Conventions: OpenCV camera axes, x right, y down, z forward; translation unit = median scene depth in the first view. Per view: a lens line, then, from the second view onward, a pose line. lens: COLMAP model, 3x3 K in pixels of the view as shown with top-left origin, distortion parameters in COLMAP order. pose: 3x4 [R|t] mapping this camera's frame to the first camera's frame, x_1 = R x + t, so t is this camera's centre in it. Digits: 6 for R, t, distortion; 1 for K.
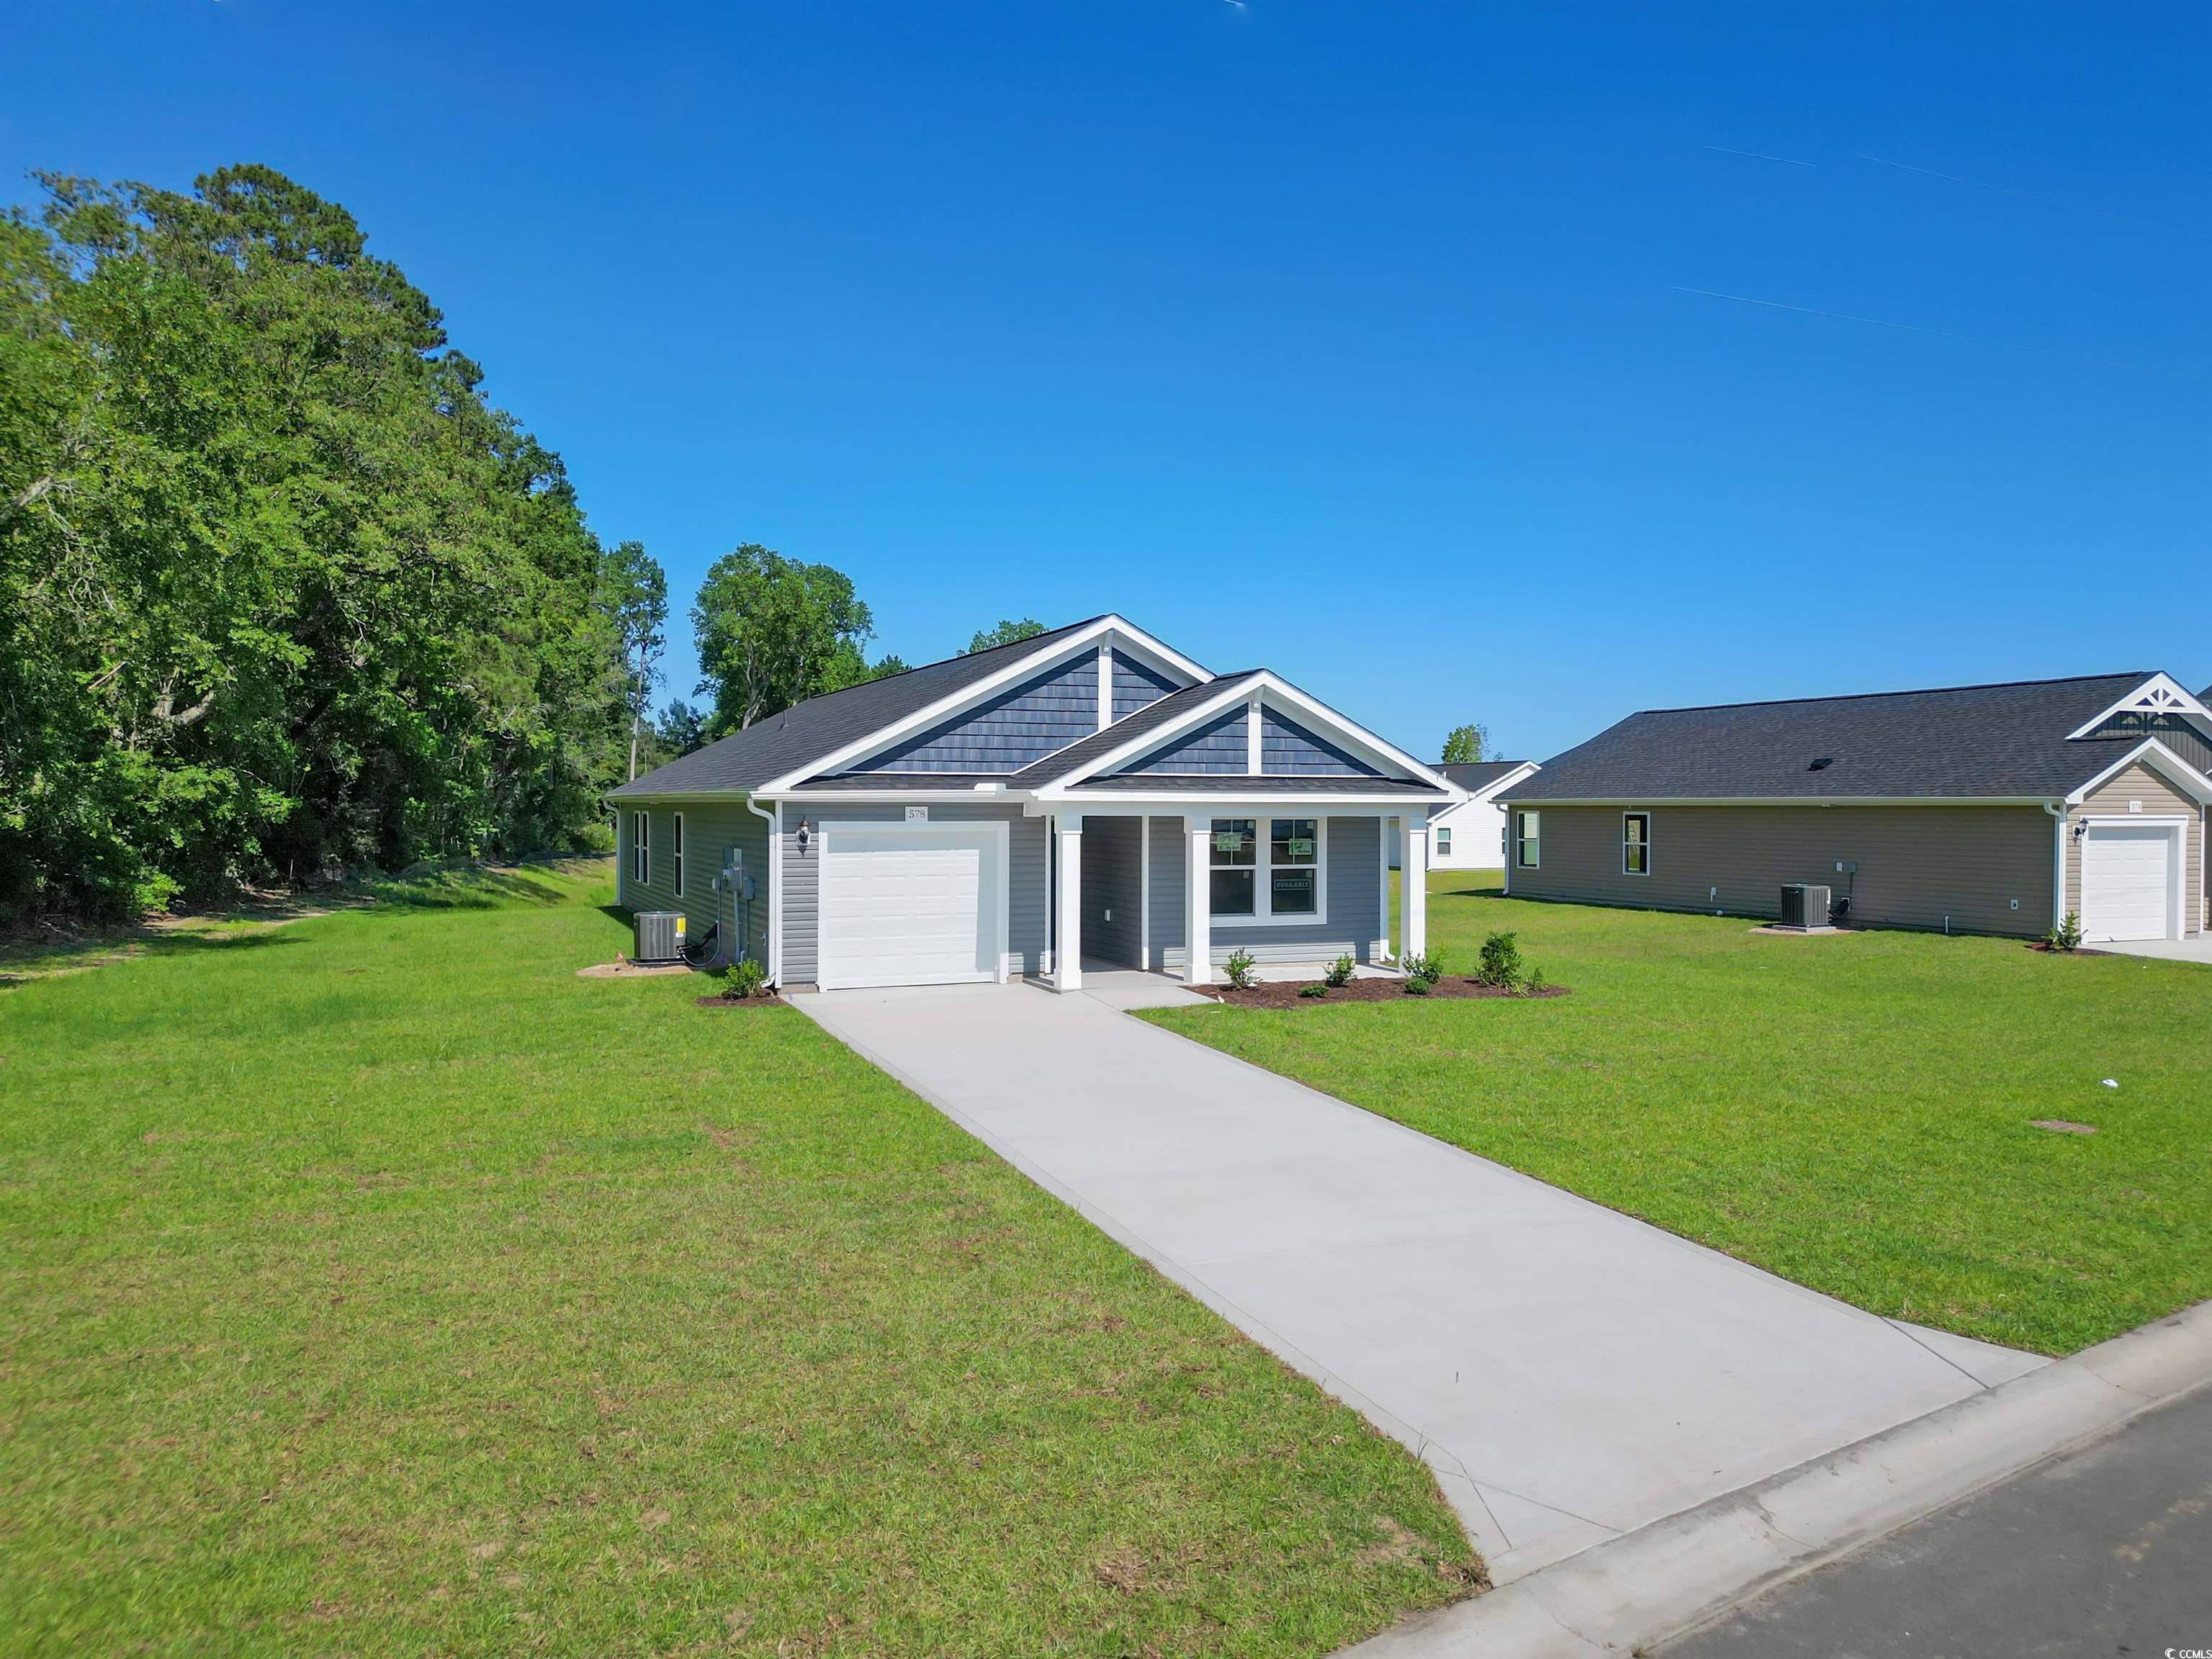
lens RADIAL K [[1590.1, 0, 1097.7], [0, 1590.1, 831.6], [0, 0, 1]] dist [0.067503, -0.066280]
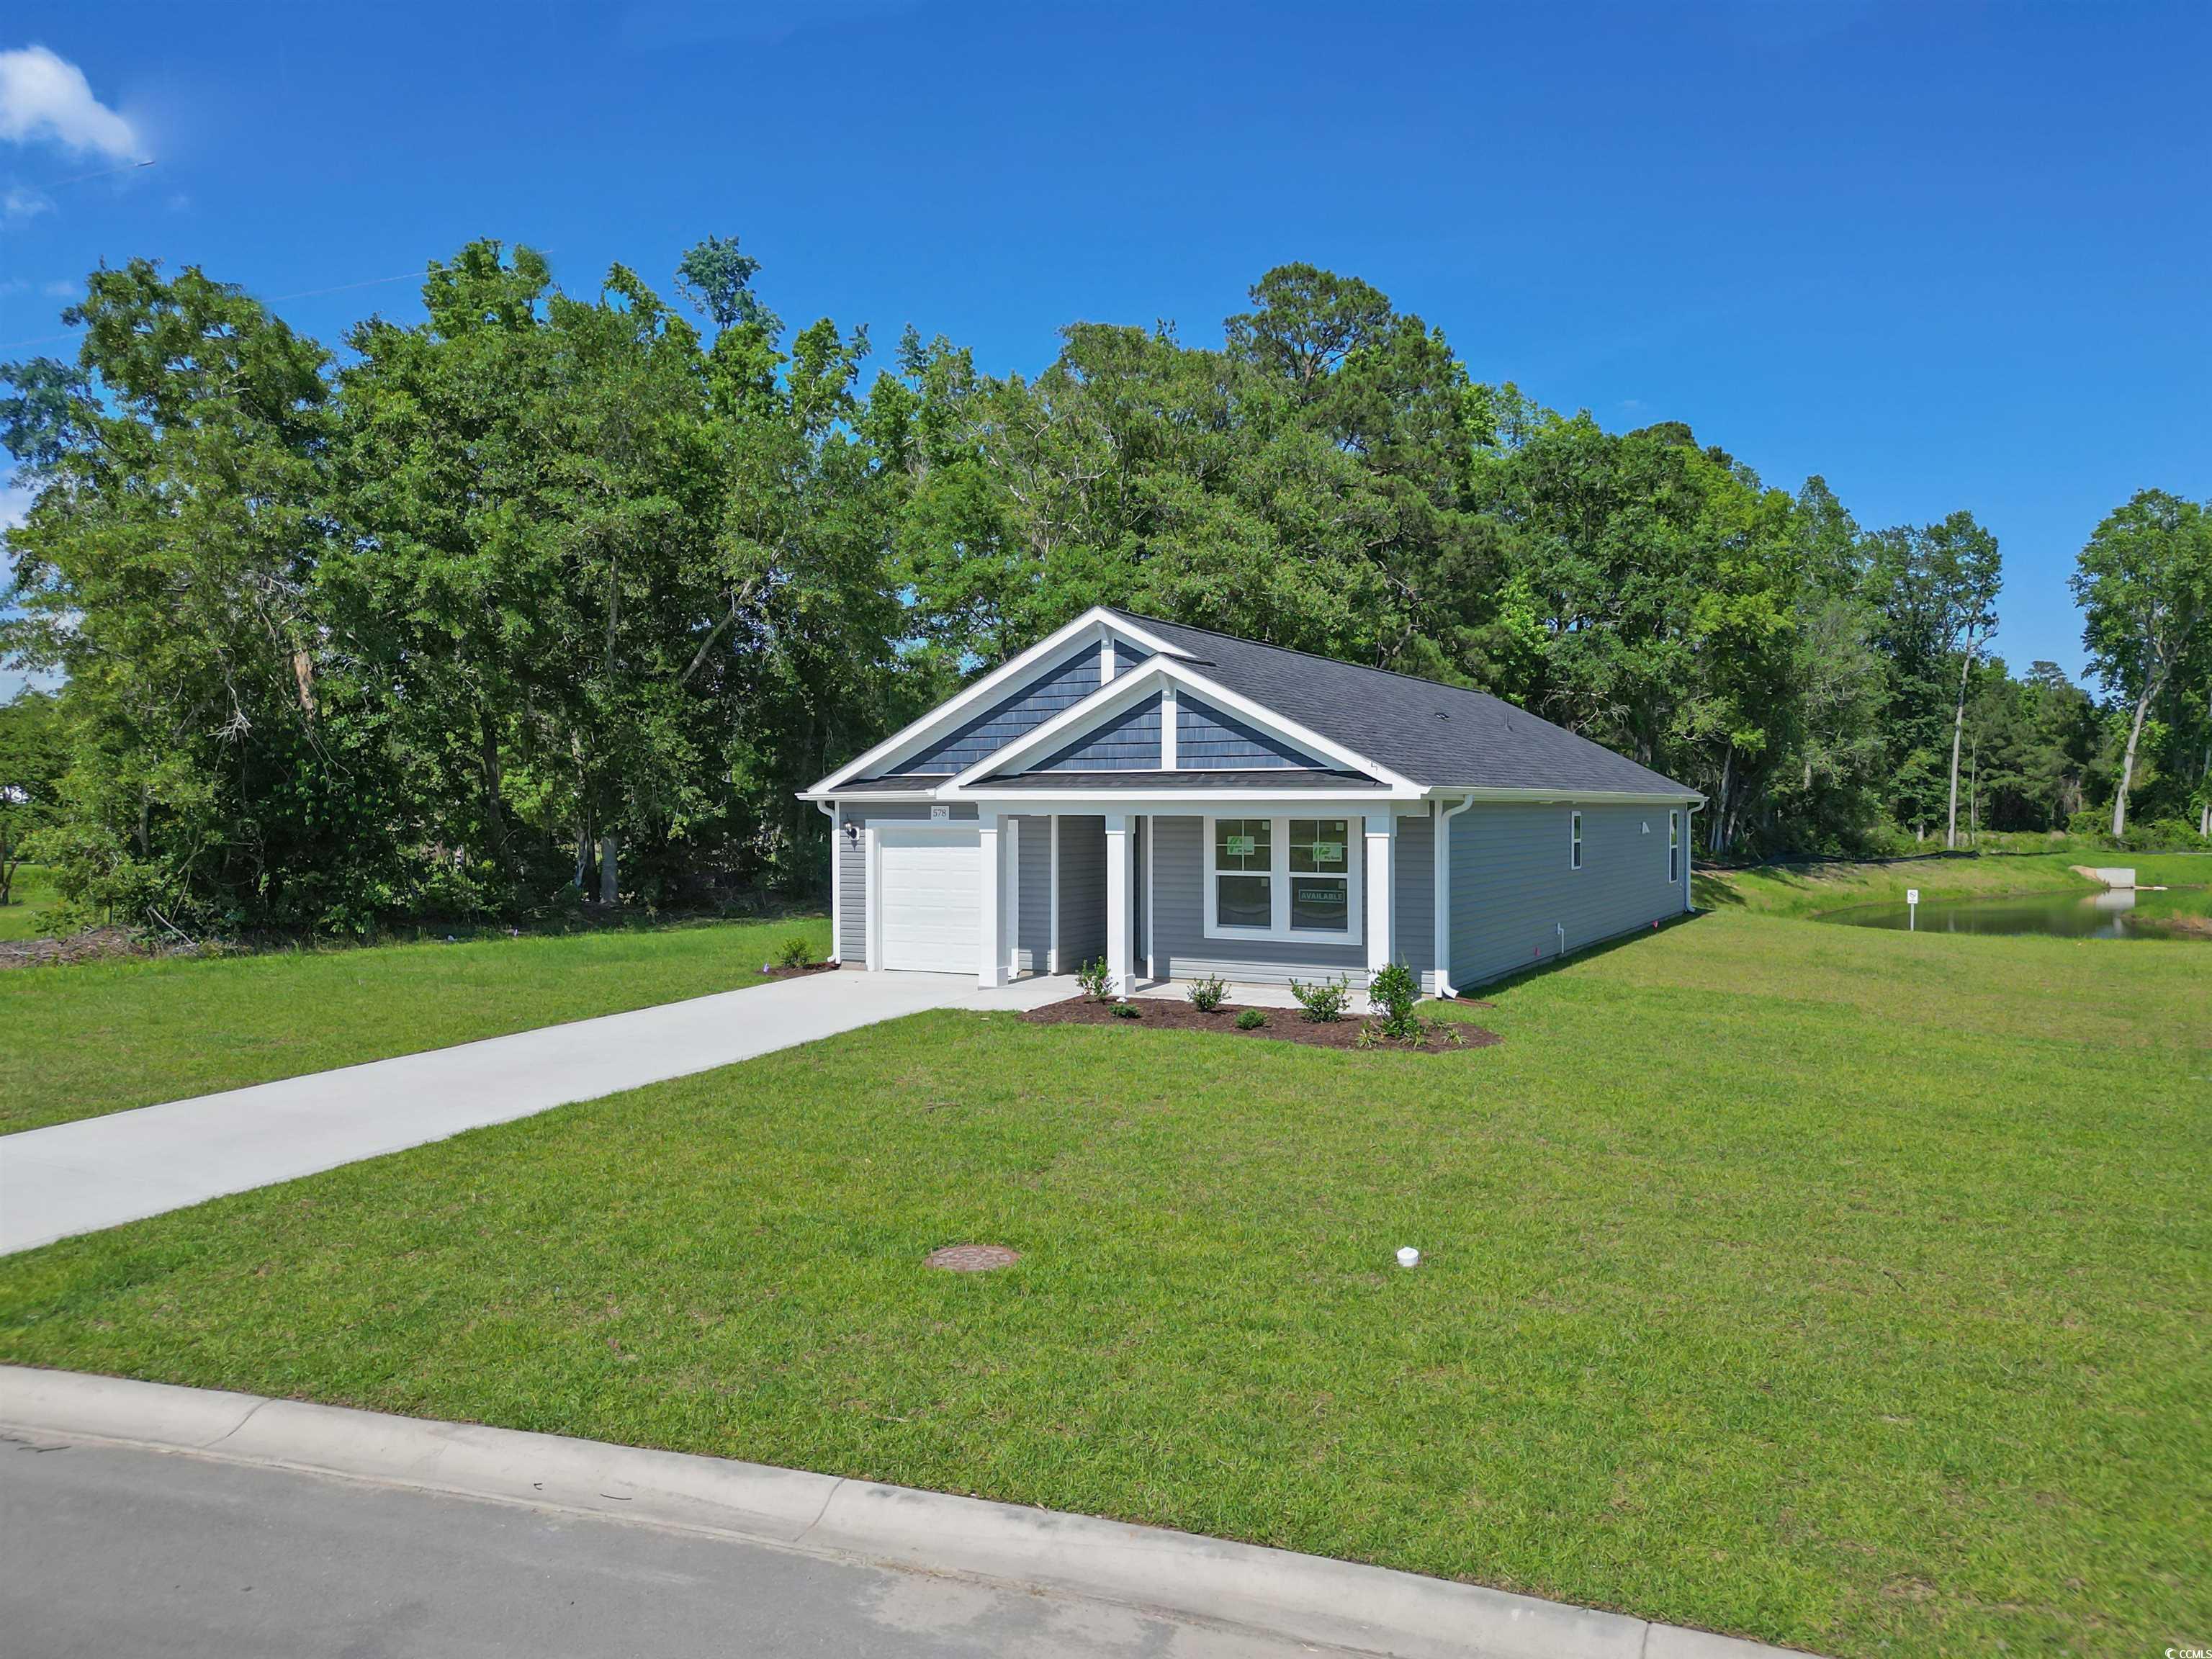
lens RADIAL K [[1590.1, 0, 1097.7], [0, 1590.1, 831.6], [0, 0, 1]] dist [0.067503, -0.066280]
pose [[0.628121, 0.010147, -0.778049, 0.764481], [-0.010846, 0.999932, 0.004284, -0.004063], [0.778040, 0.005748, 0.628189, 0.395746]]
